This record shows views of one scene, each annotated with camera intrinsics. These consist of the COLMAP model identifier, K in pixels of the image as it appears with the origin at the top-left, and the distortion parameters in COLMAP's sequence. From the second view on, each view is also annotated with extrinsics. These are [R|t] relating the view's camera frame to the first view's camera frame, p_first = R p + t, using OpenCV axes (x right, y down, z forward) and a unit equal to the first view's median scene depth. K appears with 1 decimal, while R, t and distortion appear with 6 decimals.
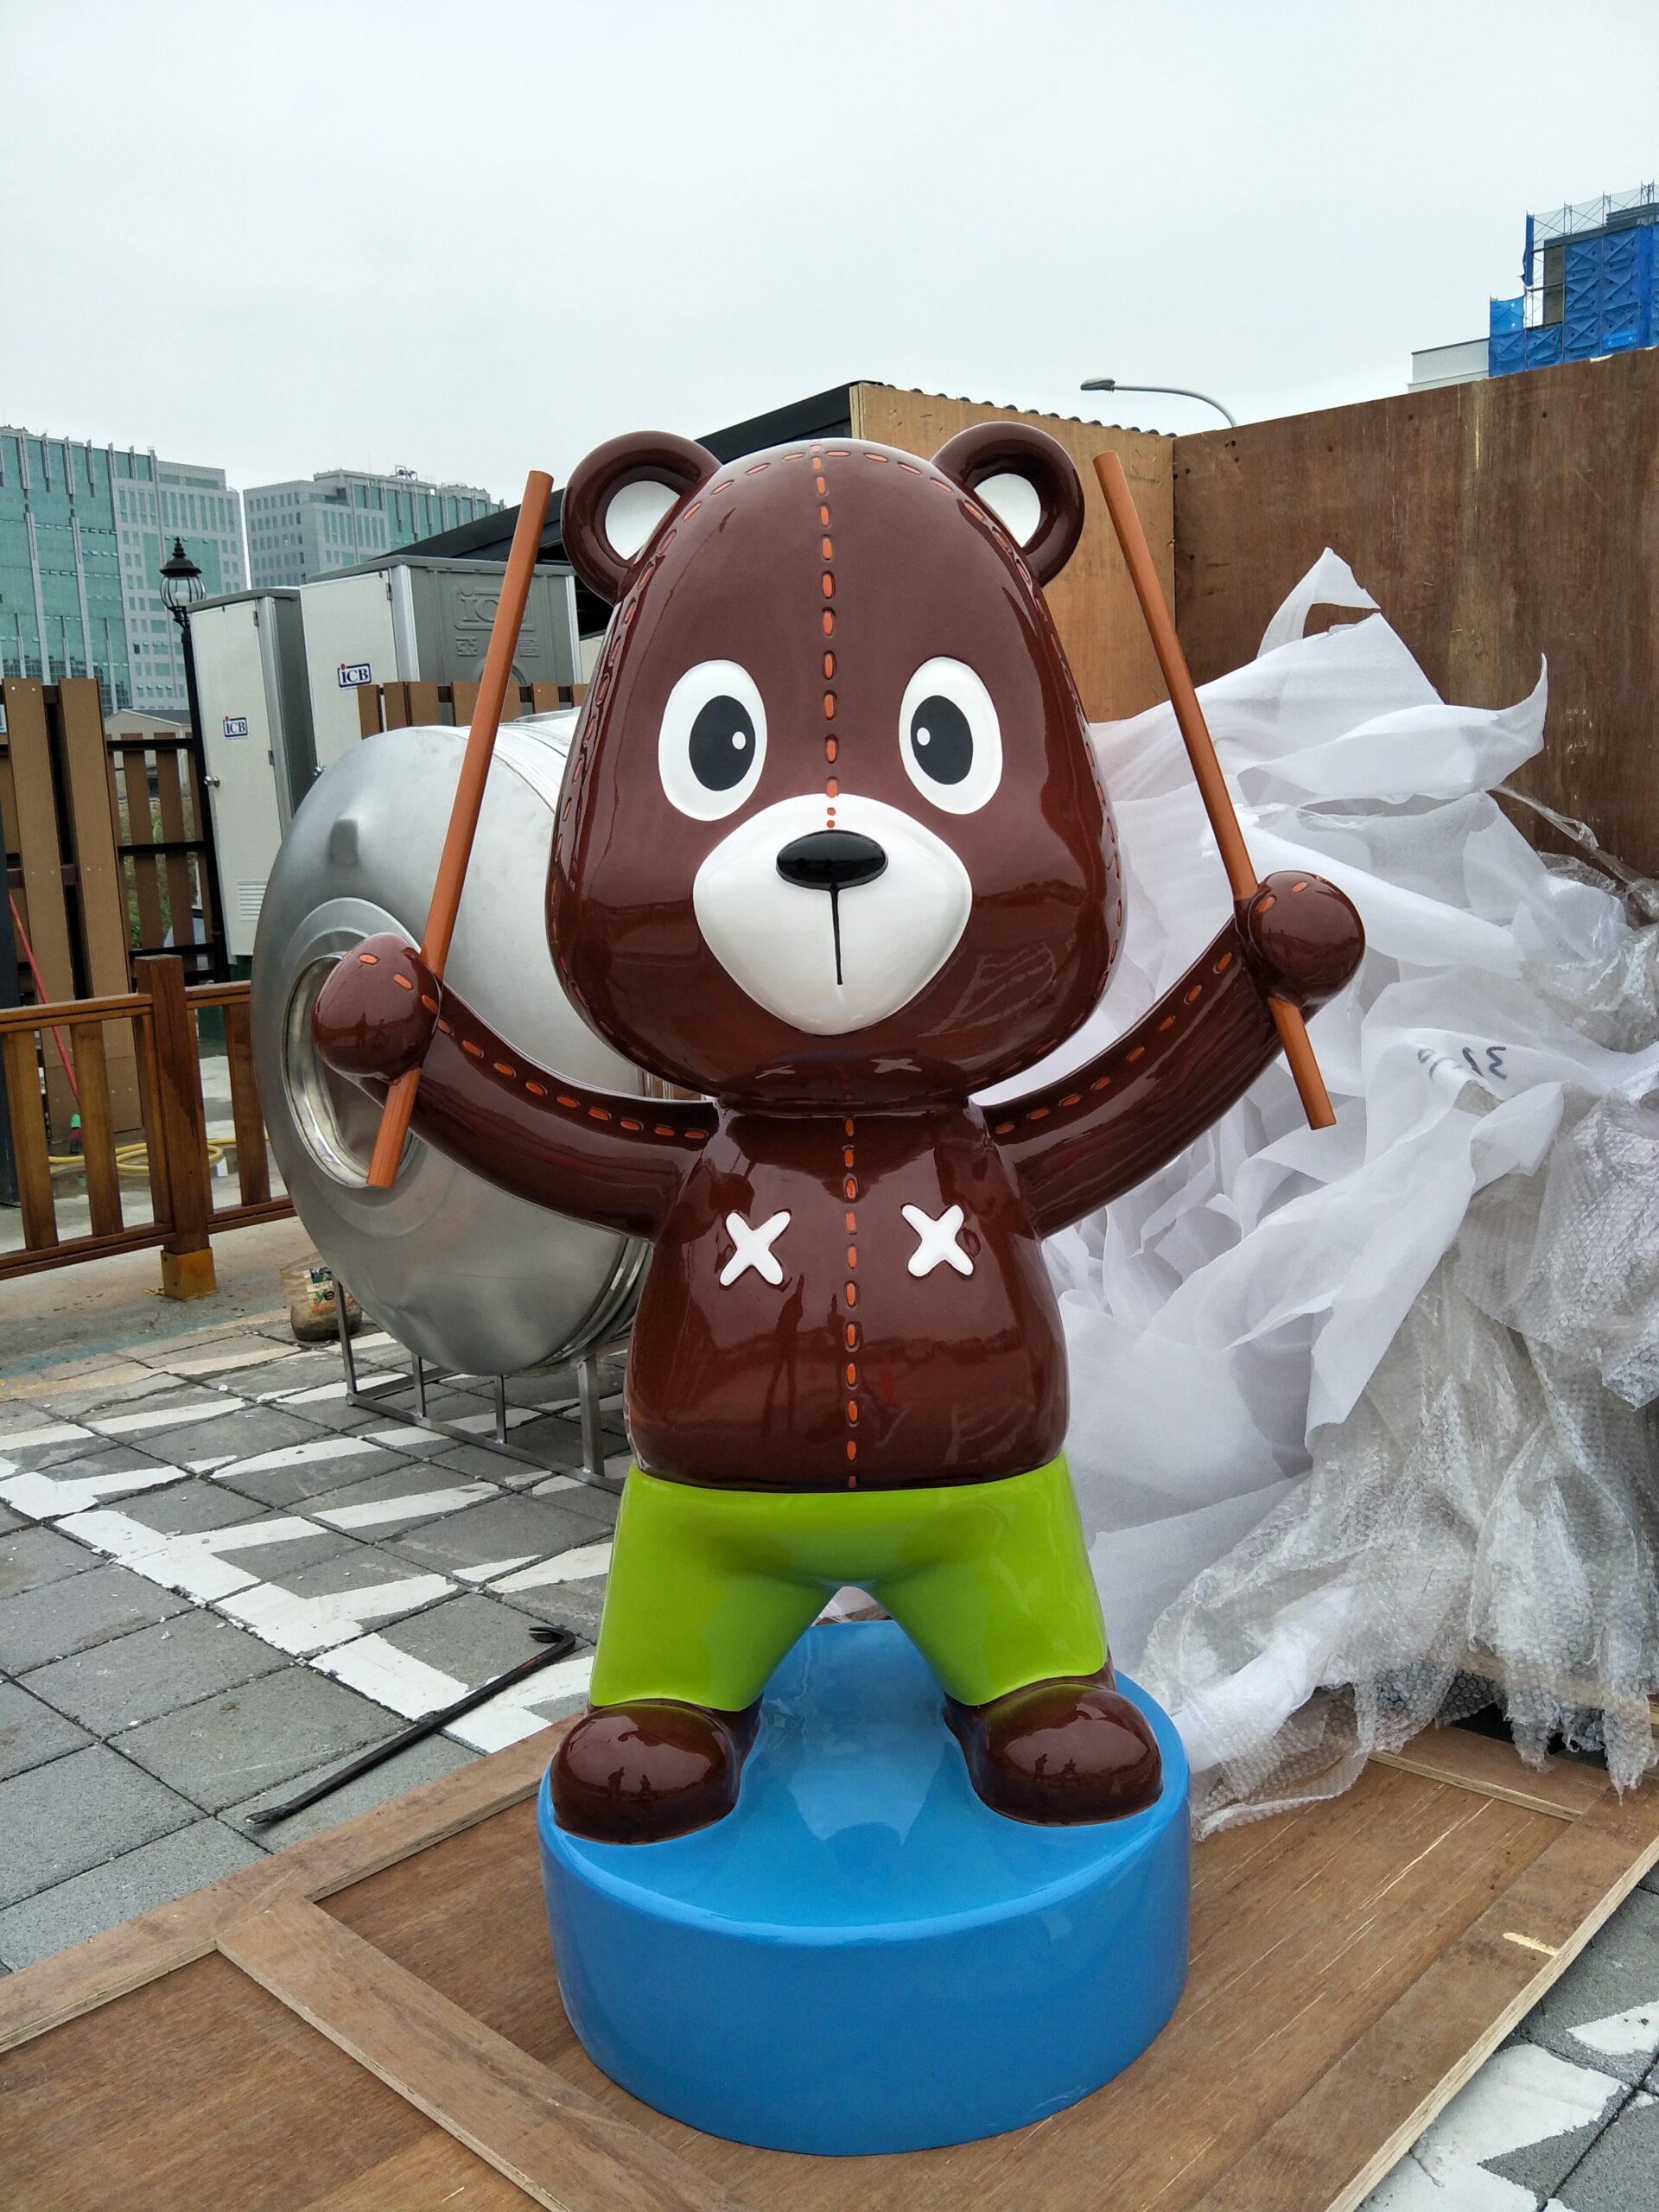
lens RADIAL K [[1867.9, 0, 829.5], [0, 1867.9, 1106.0], [0, 0, 1]] dist [-0.008715, 0.008778]
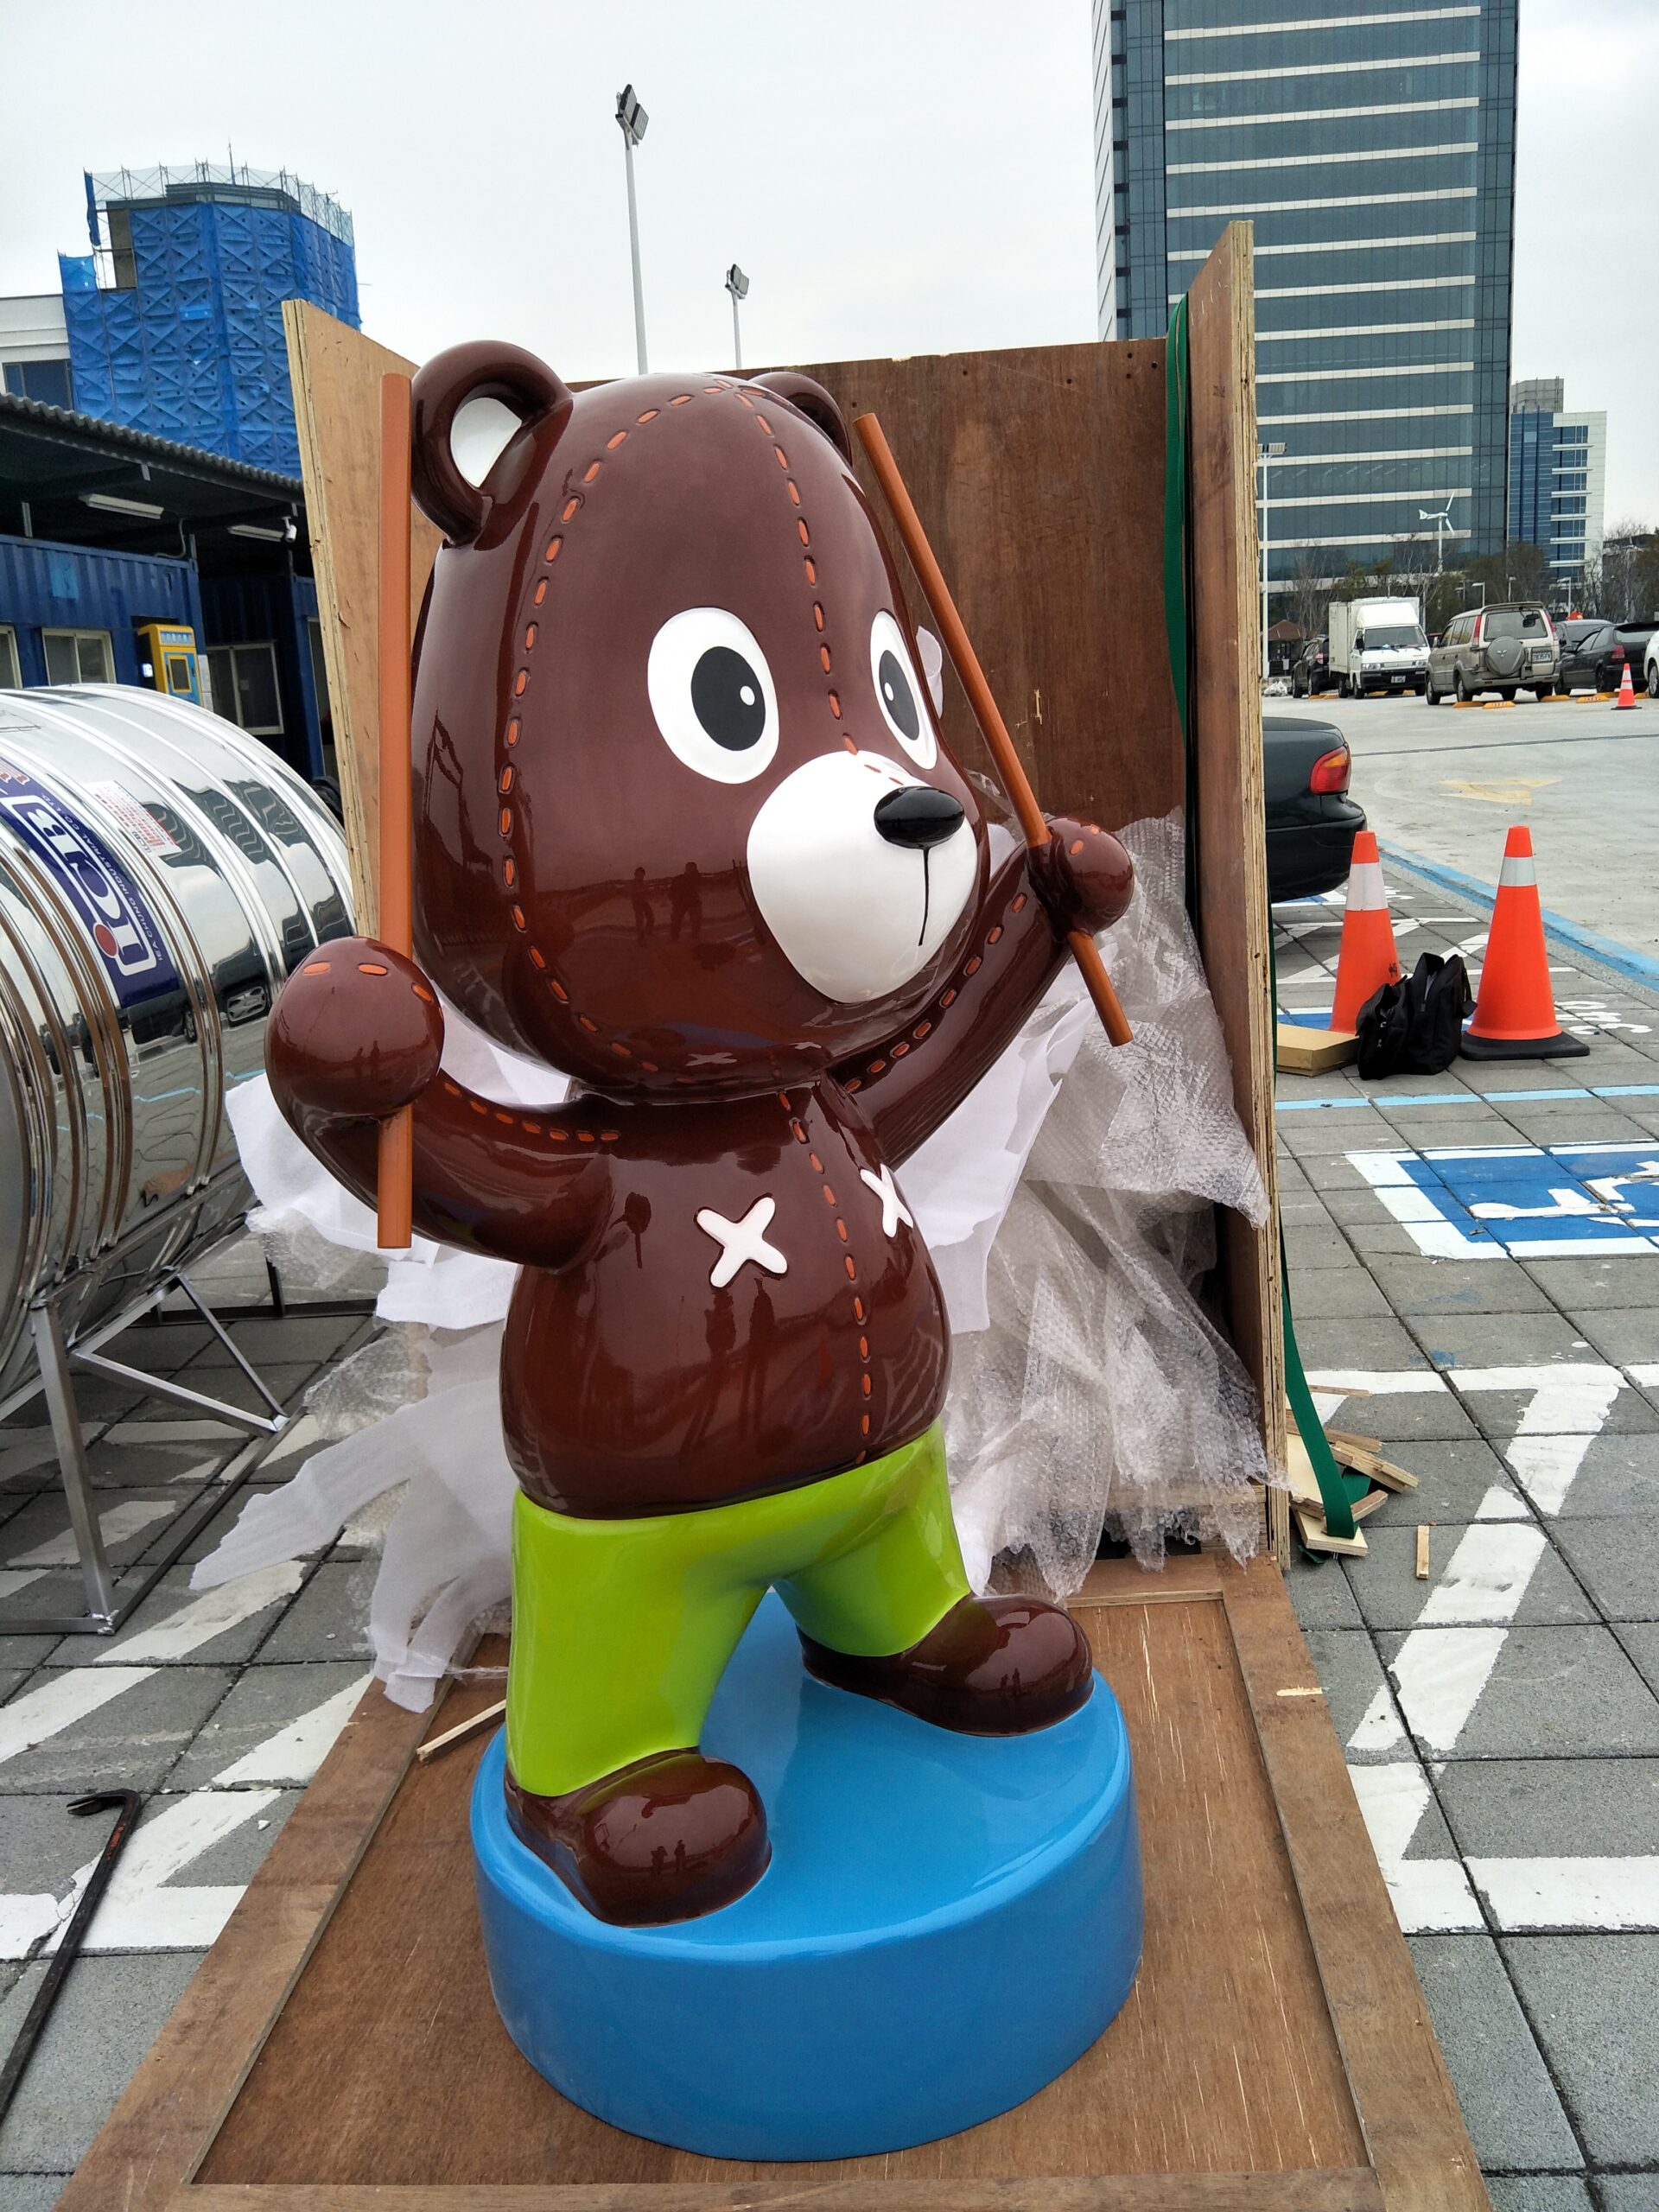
lens RADIAL K [[1859.5, 0, 834.1], [0, 1859.5, 1117.4], [0, 0, 1]] dist [0.001614, -0.005683]
pose [[0.768729, -0.142613, 0.623472, -0.479640], [0.128406, 0.989388, 0.067990, -0.035824], [-0.626552, 0.027792, 0.778884, 0.202428]]
